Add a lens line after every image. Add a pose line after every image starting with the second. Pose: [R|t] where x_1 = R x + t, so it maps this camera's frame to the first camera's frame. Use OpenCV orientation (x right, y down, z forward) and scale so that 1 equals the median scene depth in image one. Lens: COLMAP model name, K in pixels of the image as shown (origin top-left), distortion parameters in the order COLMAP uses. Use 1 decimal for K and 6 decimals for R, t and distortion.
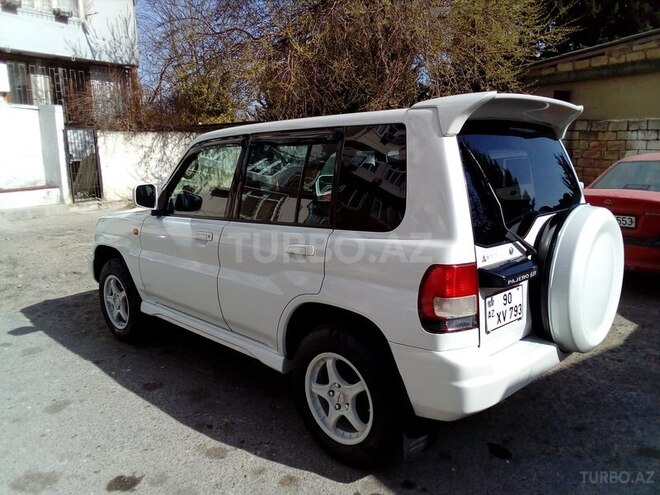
lens RADIAL K [[518.5, 0, 331.4], [0, 518.5, 249.3], [0, 0, 1]] dist [0.021175, -0.039664]
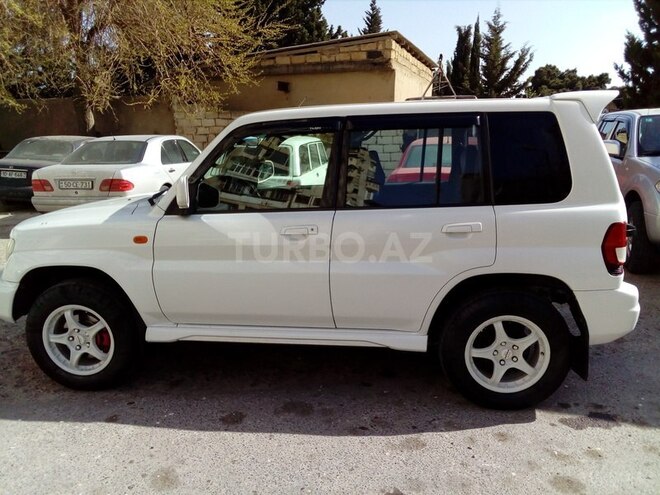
lens RADIAL K [[518.5, 0, 331.4], [0, 518.5, 249.3], [0, 0, 1]] dist [0.021175, -0.039664]
pose [[0.787752, -0.128079, 0.602530, -0.617302], [0.112240, 0.991615, 0.064042, -0.036340], [-0.605681, 0.017179, 0.795522, 0.214427]]
